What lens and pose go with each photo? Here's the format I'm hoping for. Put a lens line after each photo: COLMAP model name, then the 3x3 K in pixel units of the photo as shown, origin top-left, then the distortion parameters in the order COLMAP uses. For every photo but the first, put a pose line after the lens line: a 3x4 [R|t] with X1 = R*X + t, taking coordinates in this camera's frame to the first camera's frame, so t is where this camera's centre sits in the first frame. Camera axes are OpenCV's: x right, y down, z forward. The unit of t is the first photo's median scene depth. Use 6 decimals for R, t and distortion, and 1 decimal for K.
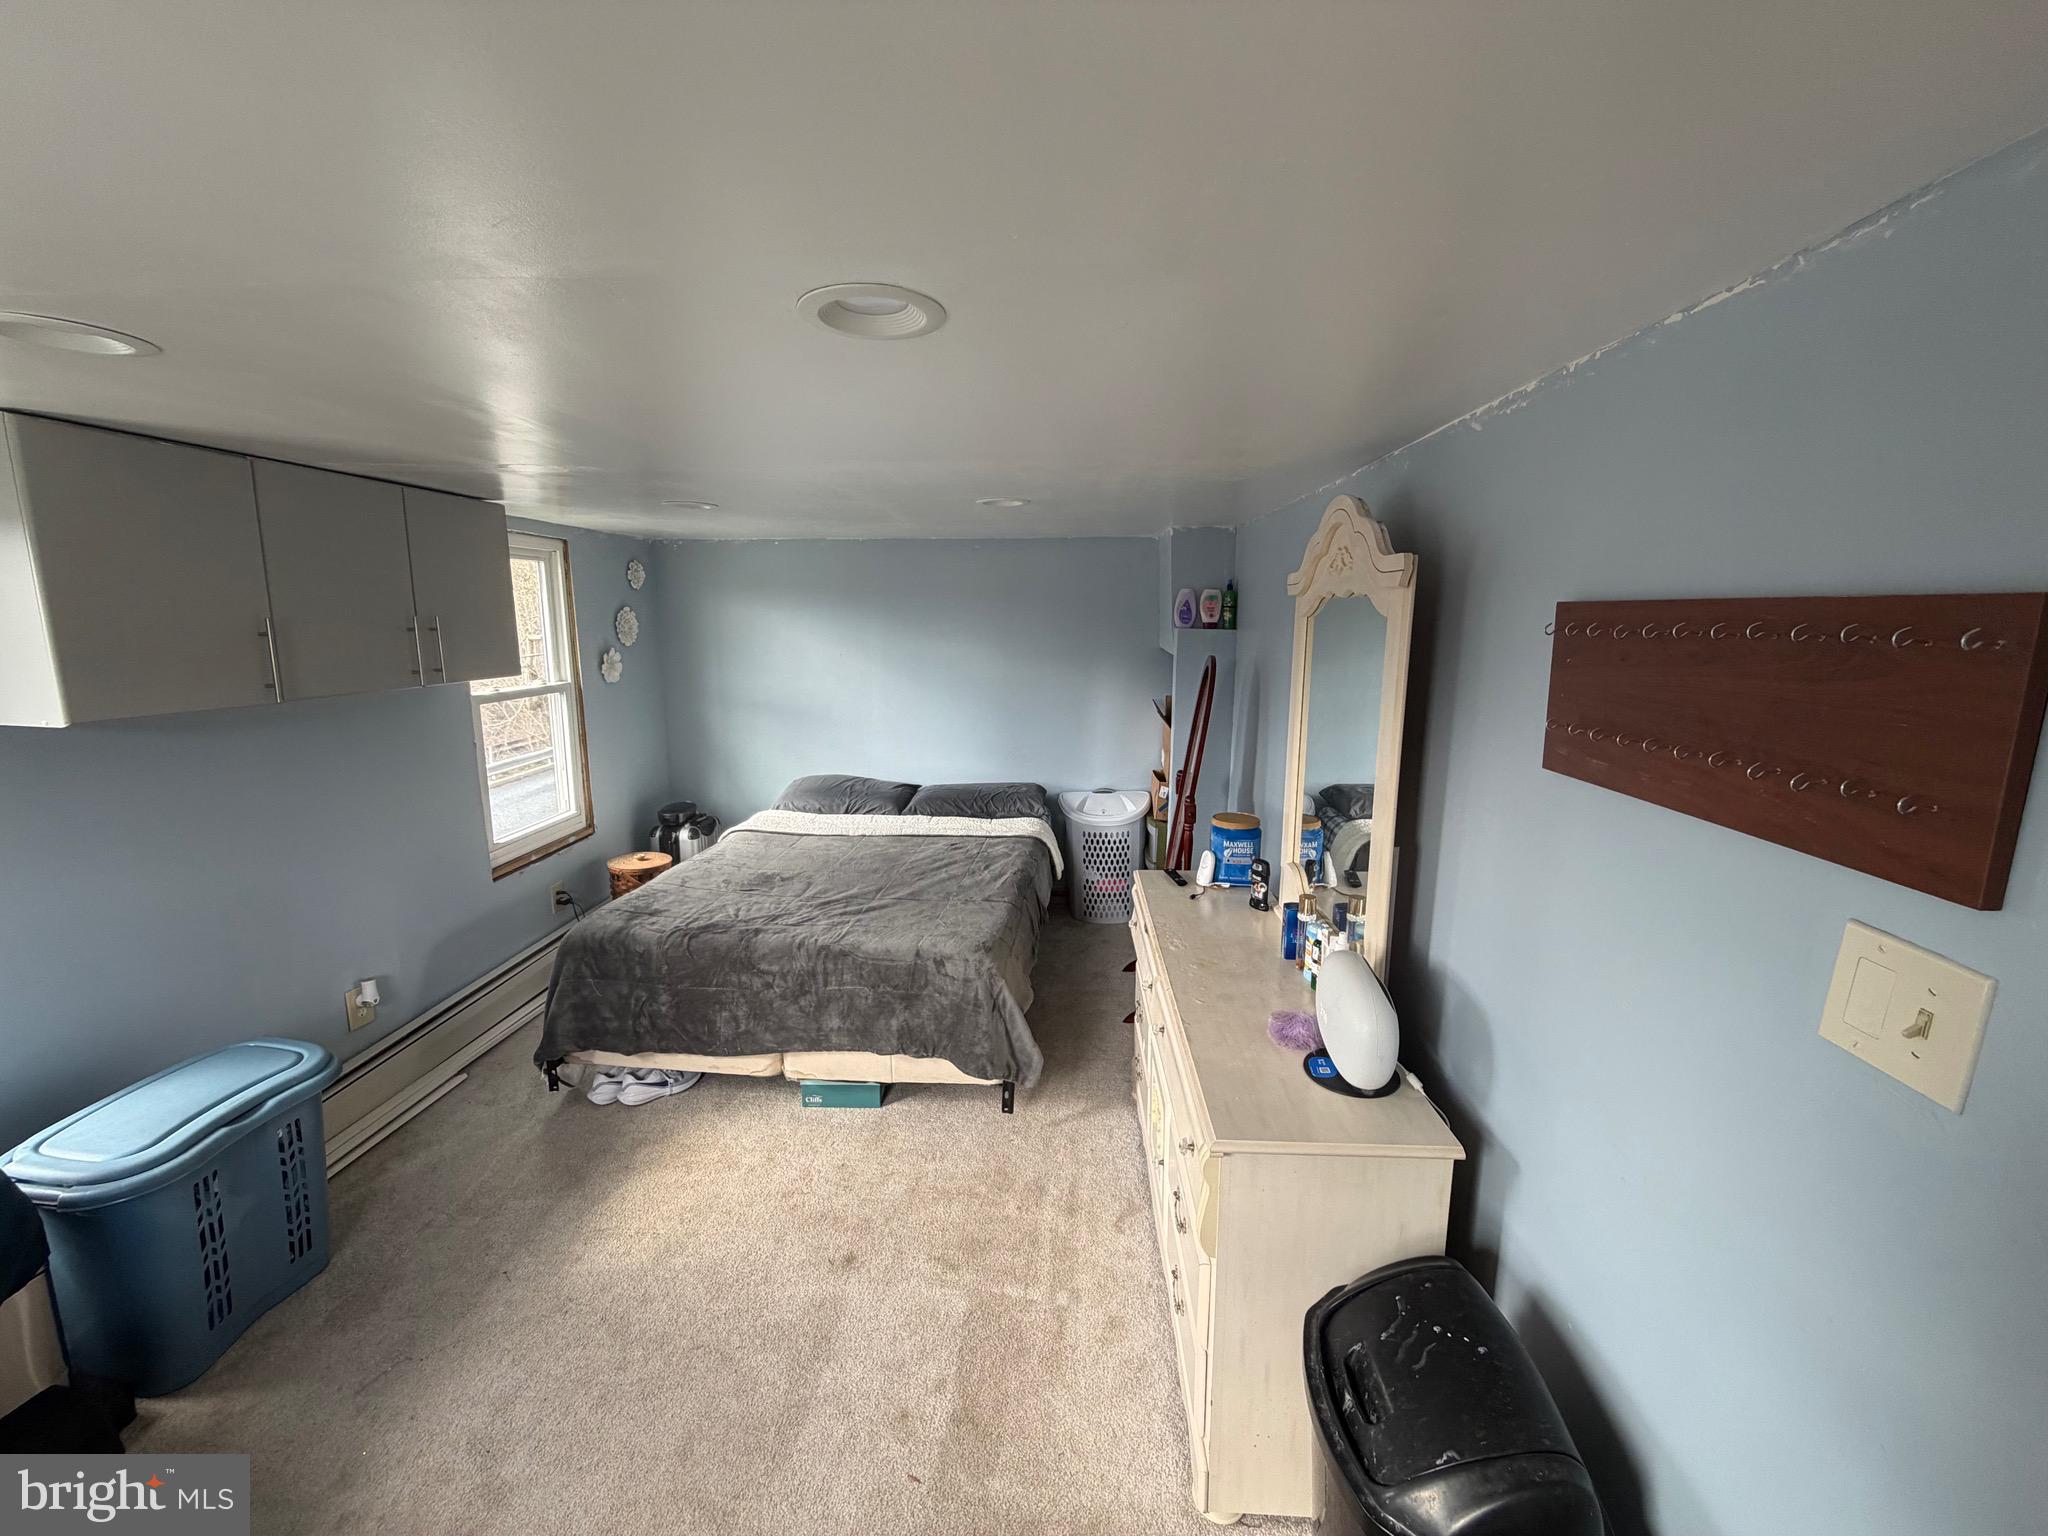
lens RADIAL K [[812.1, 0, 1017.5], [0, 812.1, 766.1], [0, 0, 1]] dist [-0.000285, -0.000044]
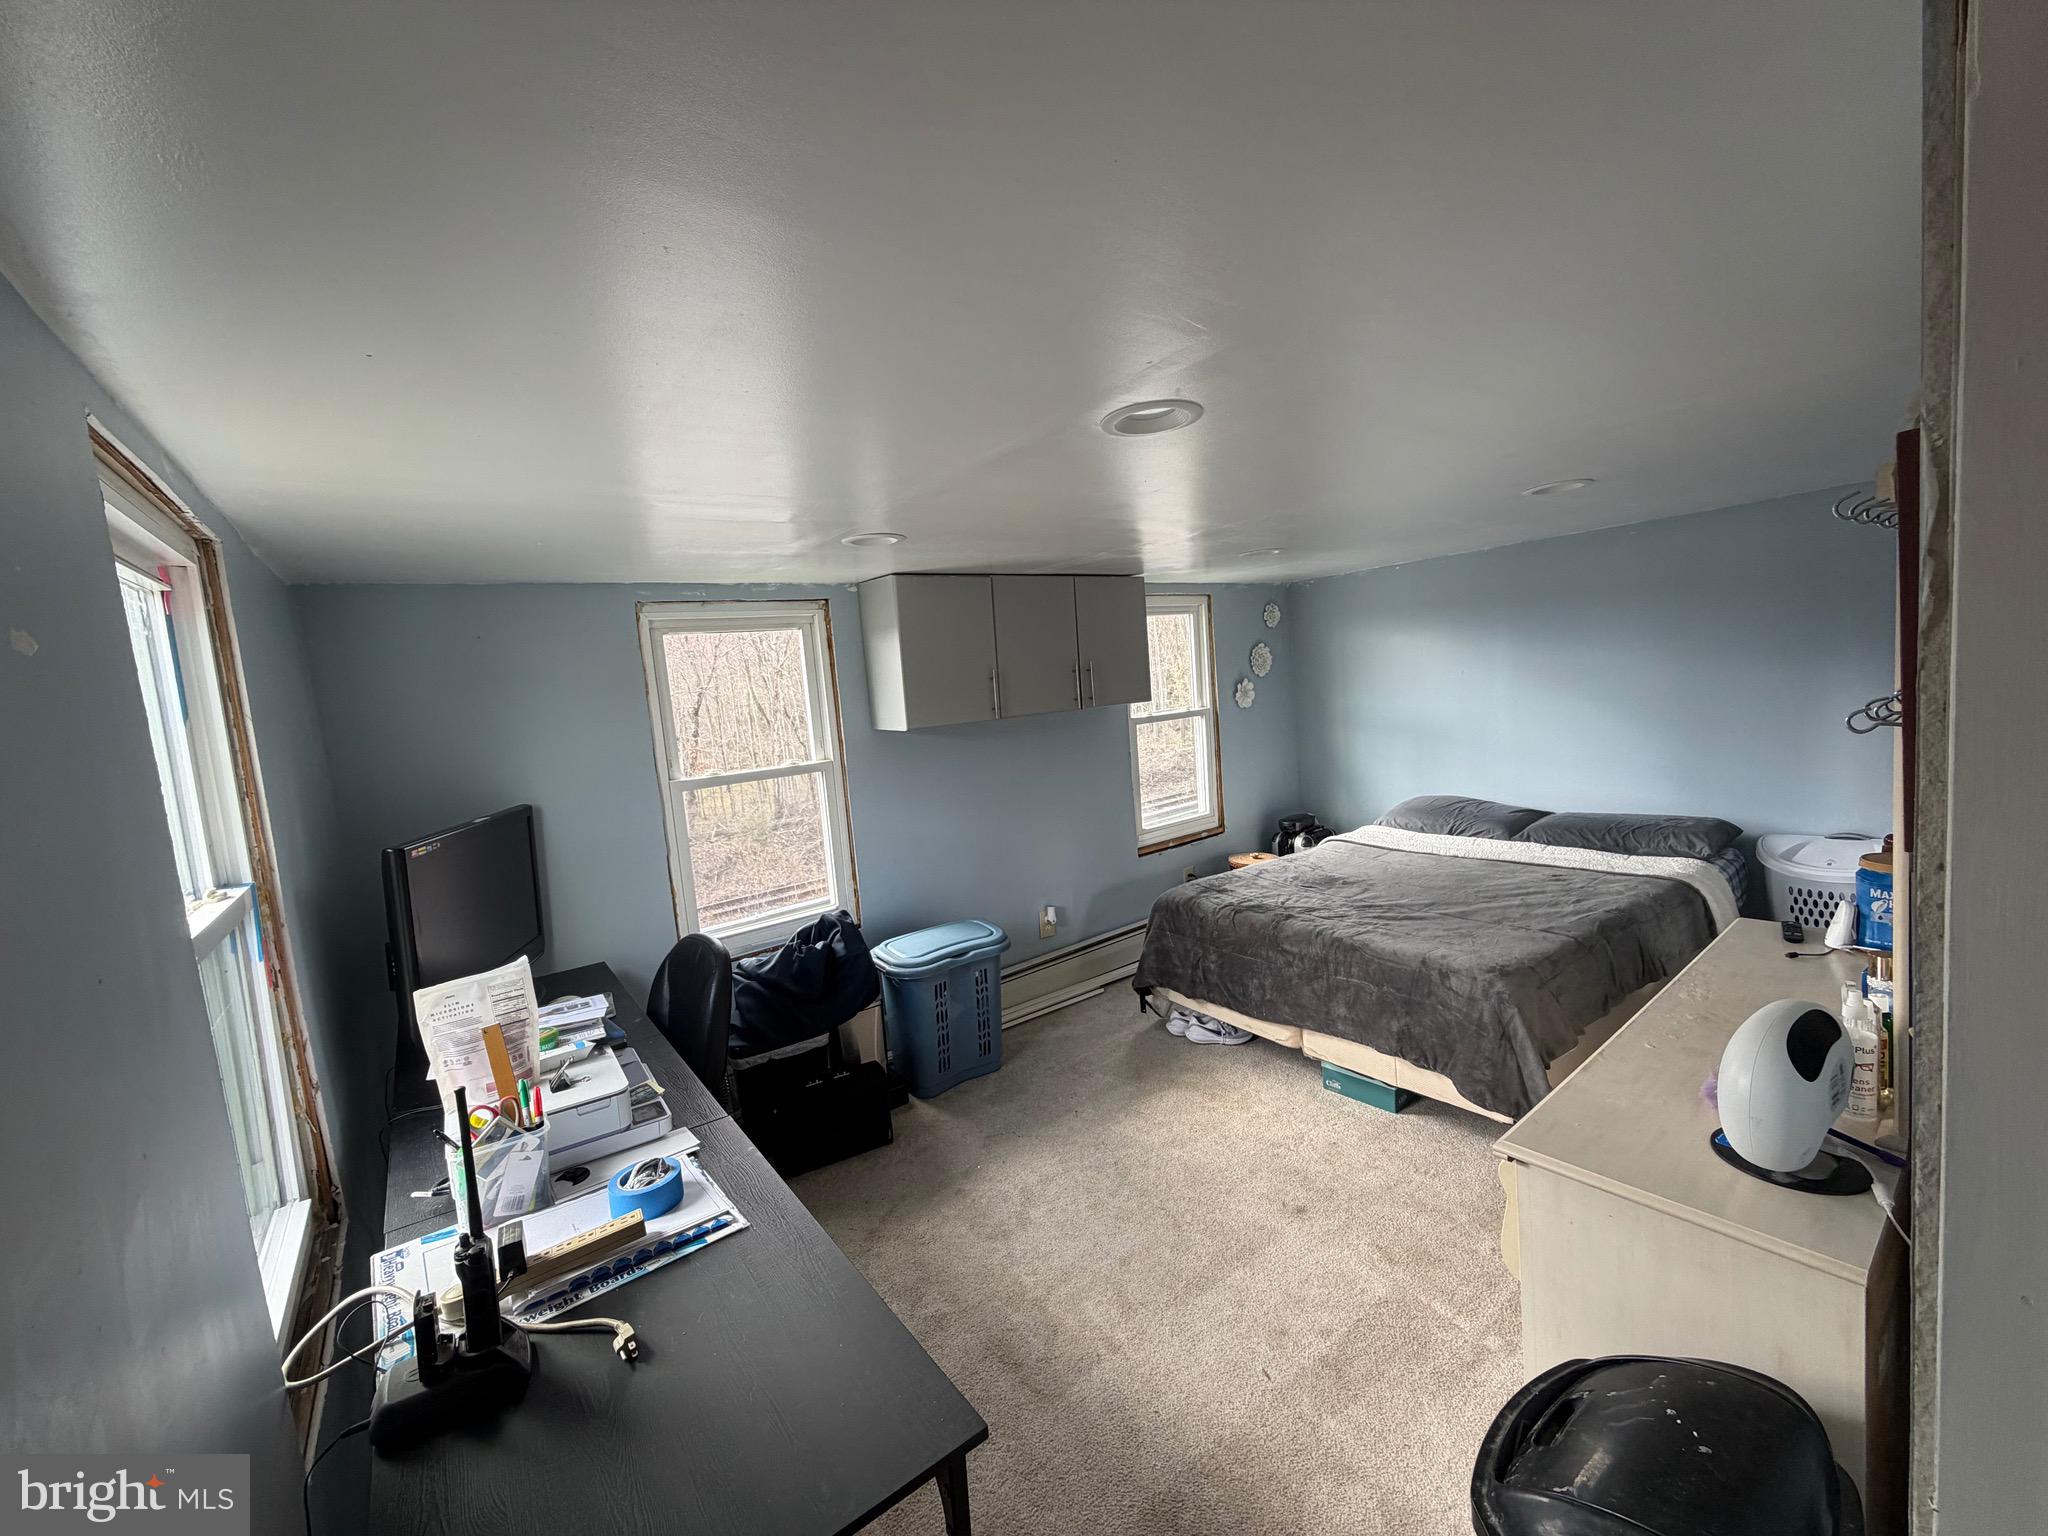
lens RADIAL K [[812.1, 0, 1017.5], [0, 812.1, 766.1], [0, 0, 1]] dist [-0.000285, -0.000044]
pose [[0.647157, 0.019612, -0.762105, 0.289279], [-0.054173, 0.998325, -0.020311, 0.037228], [0.760430, 0.054430, 0.647135, -0.030868]]
